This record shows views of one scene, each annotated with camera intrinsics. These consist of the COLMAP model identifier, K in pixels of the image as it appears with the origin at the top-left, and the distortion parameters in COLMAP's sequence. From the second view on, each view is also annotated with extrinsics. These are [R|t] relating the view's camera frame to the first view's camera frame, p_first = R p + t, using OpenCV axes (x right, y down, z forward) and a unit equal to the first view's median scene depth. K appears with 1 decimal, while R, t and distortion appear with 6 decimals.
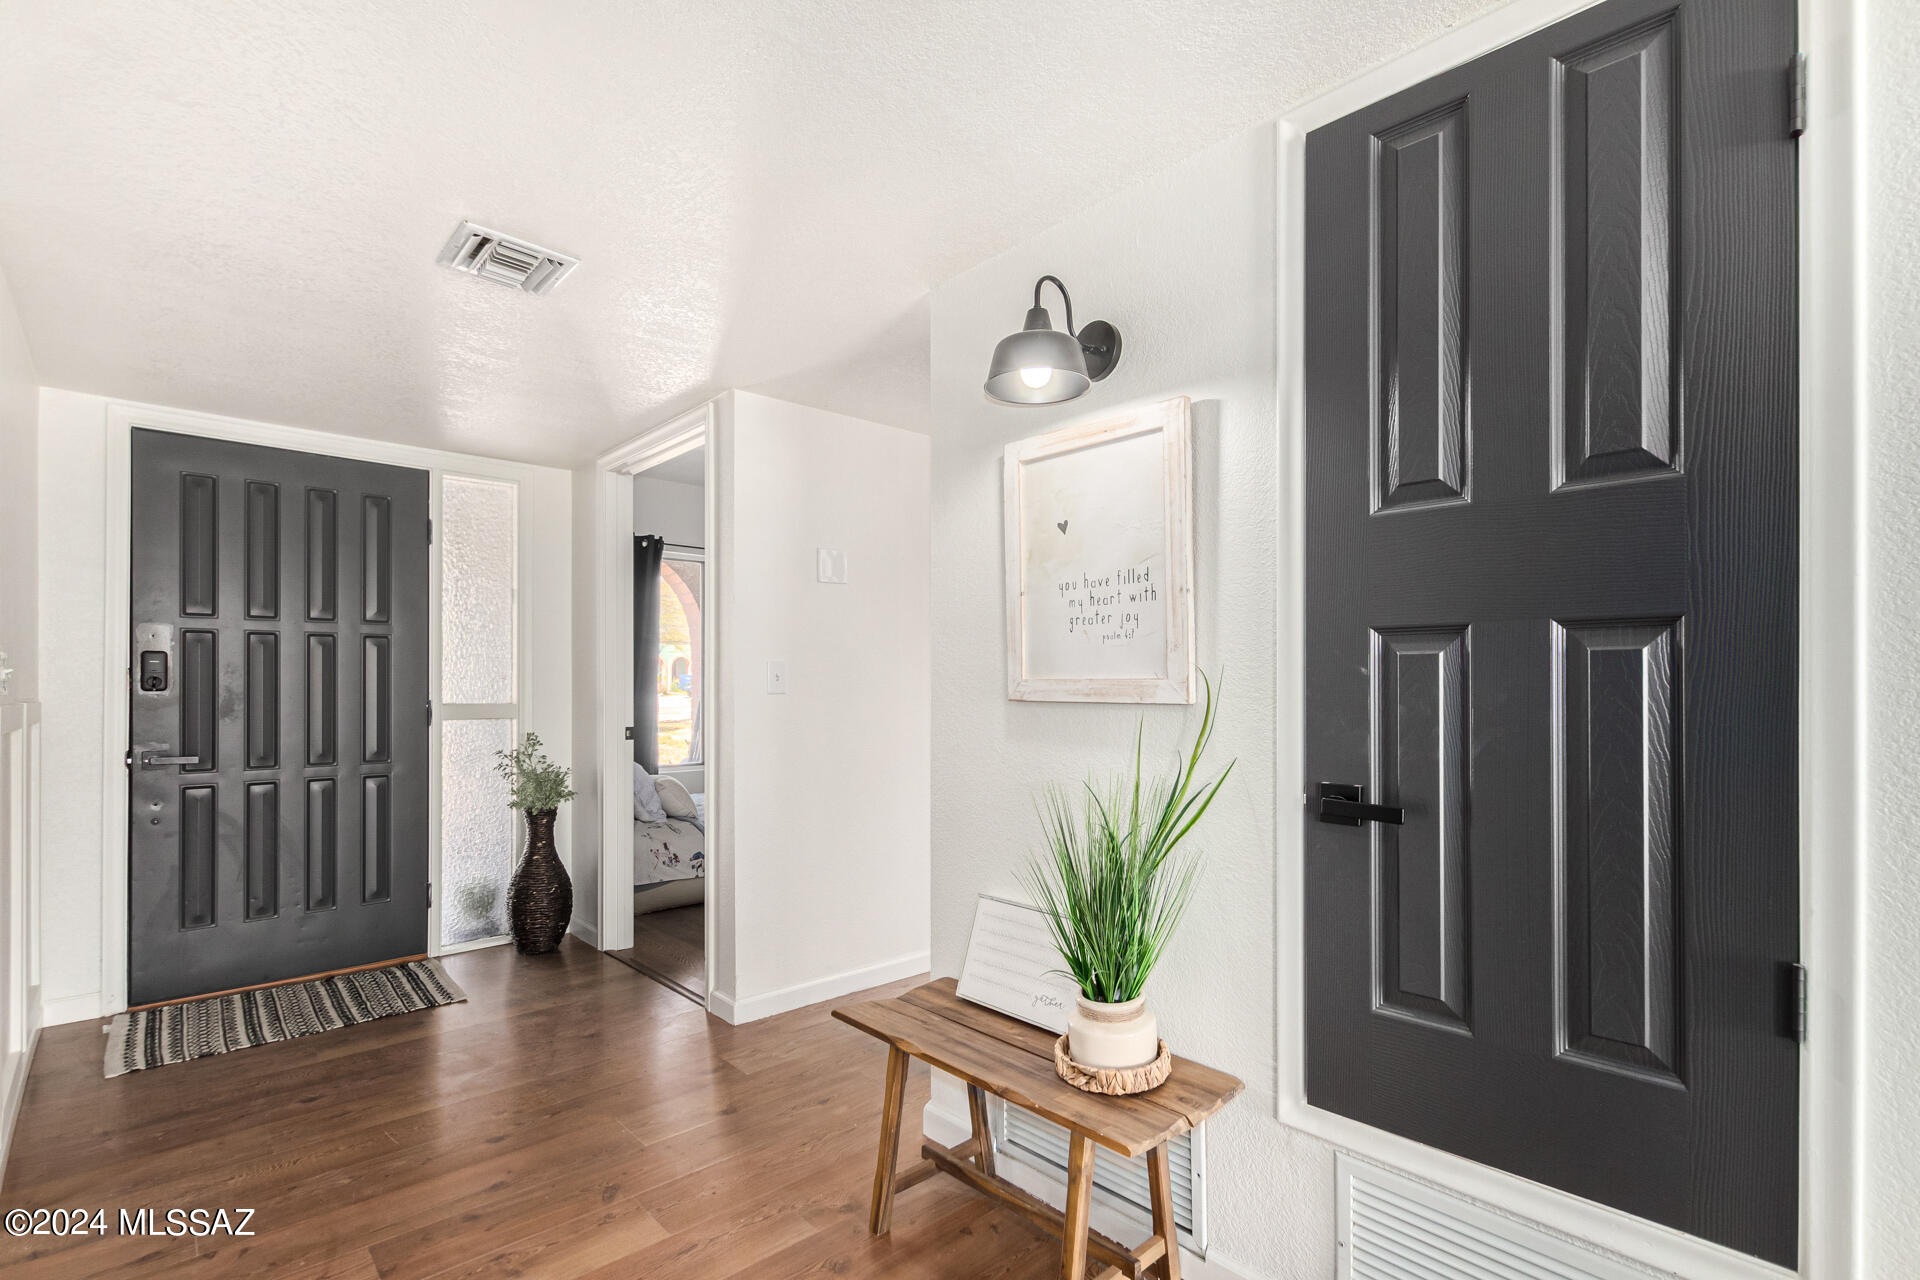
lens RADIAL K [[884.4, 0, 970.9], [0, 884.4, 690.5], [0, 0, 1]] dist [0.005009, -0.000185]
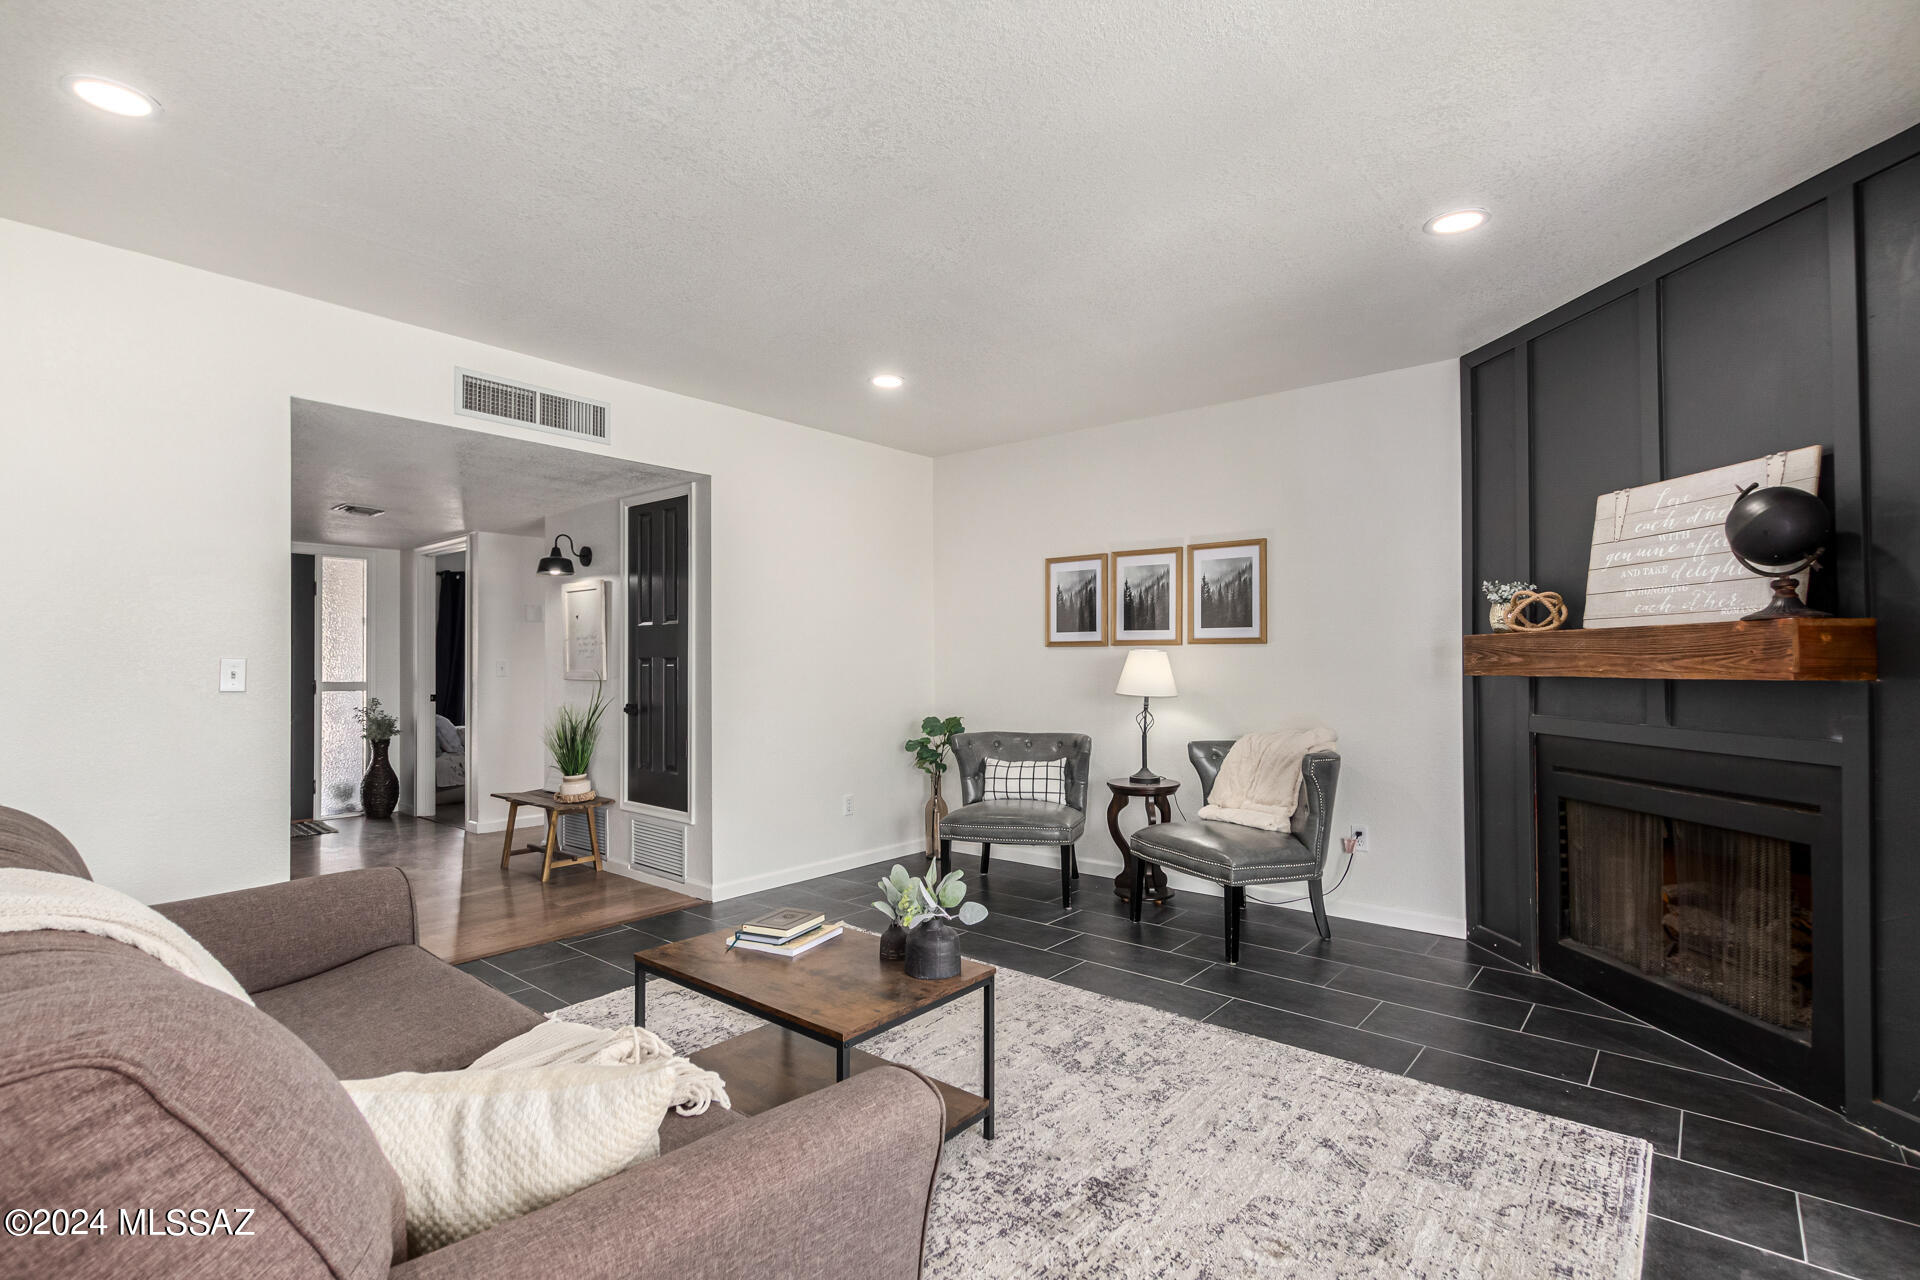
lens RADIAL K [[884.4, 0, 964.6], [0, 884.4, 662.4], [0, 0, 1]] dist [0.005009, -0.000185]
pose [[0.992253, -0.003385, 0.124189, 0.487192], [0.004421, 0.999958, -0.008066, -0.005392], [-0.124156, 0.008553, 0.992226, -0.971692]]
